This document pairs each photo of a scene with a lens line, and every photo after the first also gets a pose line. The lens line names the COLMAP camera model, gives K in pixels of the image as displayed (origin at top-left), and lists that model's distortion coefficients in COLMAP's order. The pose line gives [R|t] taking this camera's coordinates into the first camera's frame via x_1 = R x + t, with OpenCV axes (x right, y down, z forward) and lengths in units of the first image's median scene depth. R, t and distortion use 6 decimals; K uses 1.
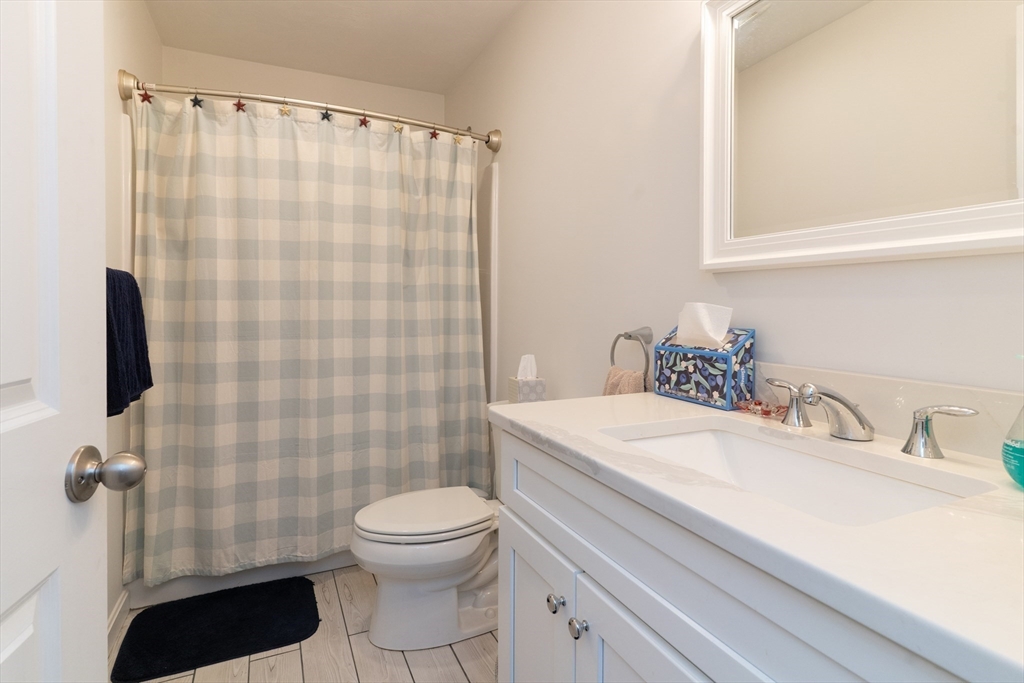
lens RADIAL K [[532.0, 0, 497.3], [0, 532.0, 307.7], [0, 0, 1]] dist [0.004750, -0.001232]
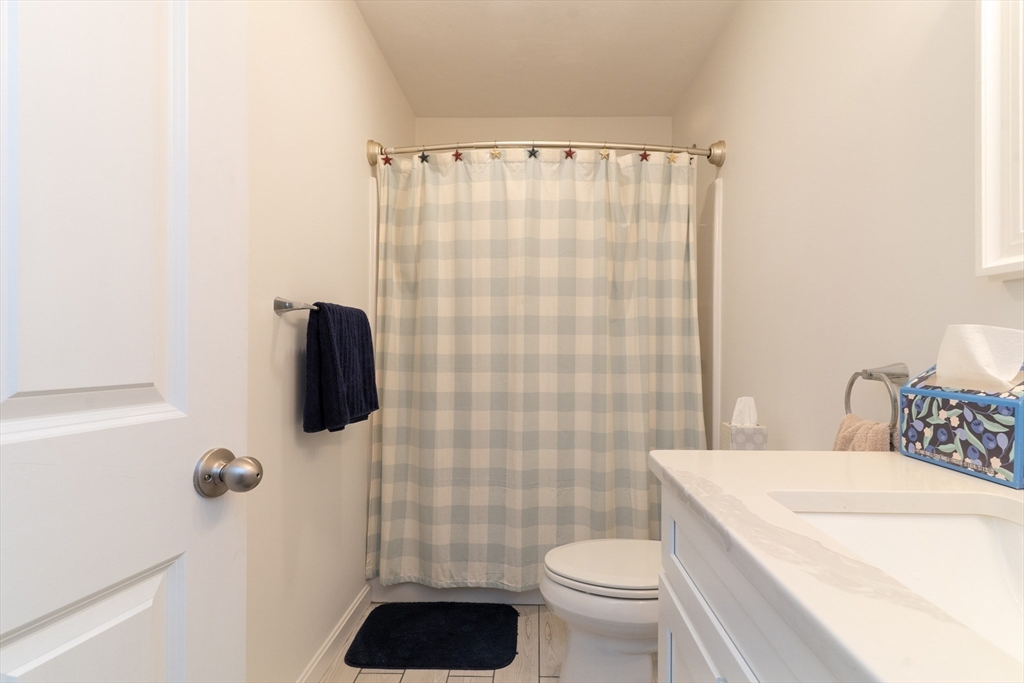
lens RADIAL K [[532.0, 0, 510.9], [0, 532.0, 340.8], [0, 0, 1]] dist [0.004750, -0.001232]
pose [[0.901698, -0.001245, -0.432365, 0.083929], [-0.006032, 0.999862, -0.015458, 0.014398], [0.432325, 0.016546, 0.901566, 0.077515]]
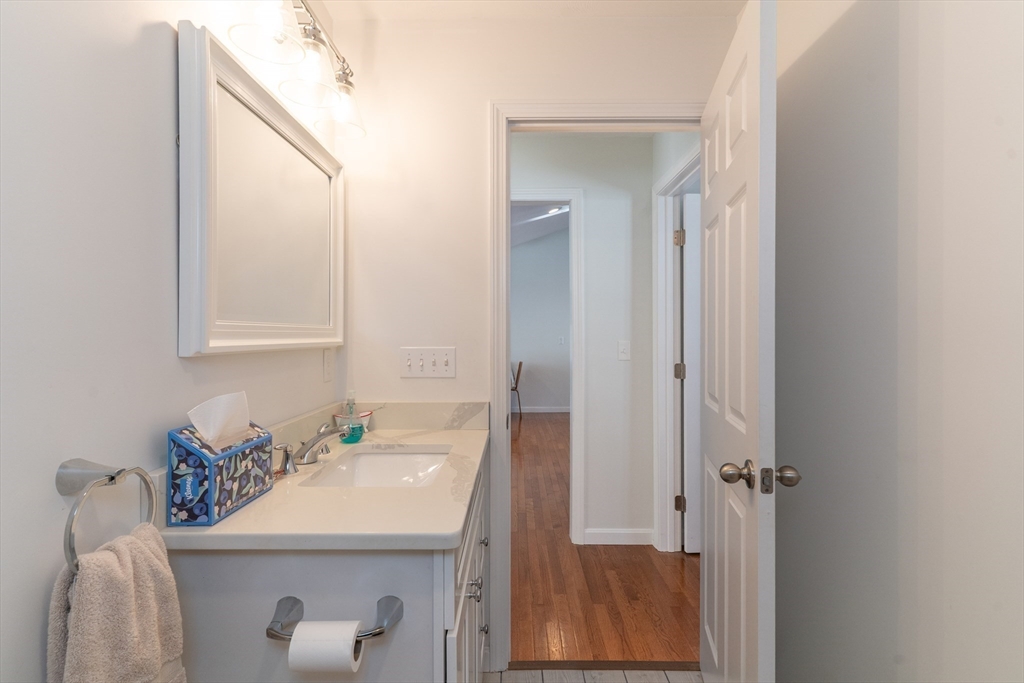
lens RADIAL K [[532.0, 0, 521.0], [0, 532.0, 337.3], [0, 0, 1]] dist [0.004750, -0.001232]
pose [[-0.927398, -0.002189, 0.374070, -0.225846], [0.002601, 0.999921, 0.012302, -0.063348], [-0.374068, 0.012381, -0.927319, 0.950041]]
